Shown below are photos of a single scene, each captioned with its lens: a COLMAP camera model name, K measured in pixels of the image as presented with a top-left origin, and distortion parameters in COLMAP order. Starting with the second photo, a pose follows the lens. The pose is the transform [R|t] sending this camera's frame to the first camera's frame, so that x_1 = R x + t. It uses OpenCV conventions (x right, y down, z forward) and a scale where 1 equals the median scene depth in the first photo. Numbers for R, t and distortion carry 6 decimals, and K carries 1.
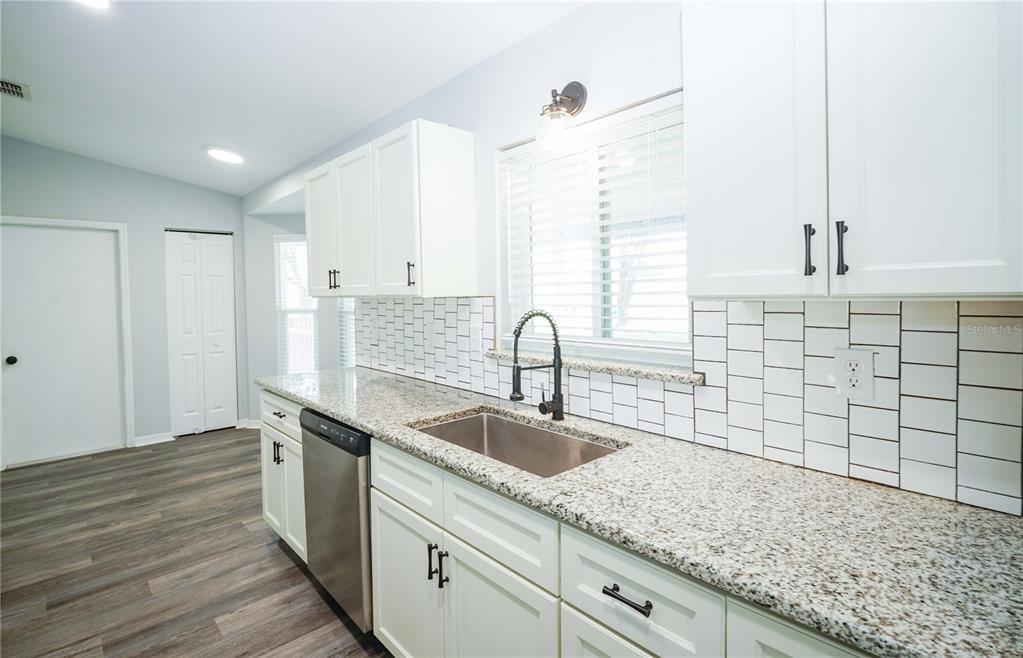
lens RADIAL K [[496.2, 0, 490.6], [0, 496.2, 307.2], [0, 0, 1]] dist [-0.002116, -0.000019]
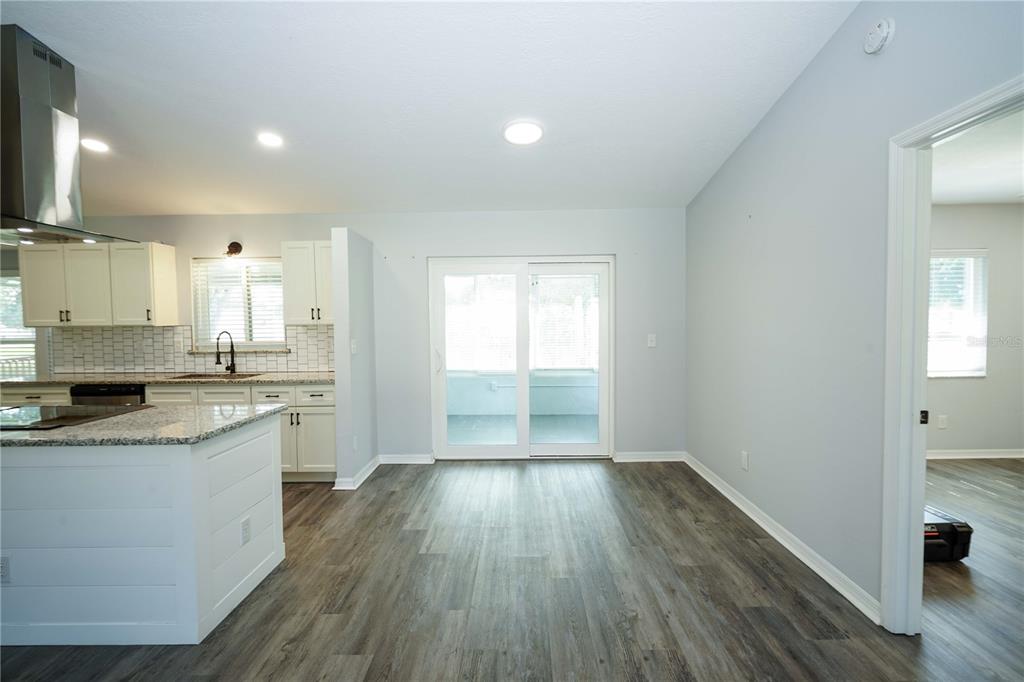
lens RADIAL K [[488.8, 0, 514.1], [0, 488.8, 331.3], [0, 0, 1]] dist [0.002219, -0.003821]
pose [[0.675730, -0.013768, 0.737020, -0.609671], [0.024864, 0.999682, -0.004121, 0.046372], [-0.736730, 0.021110, 0.675858, -1.463932]]
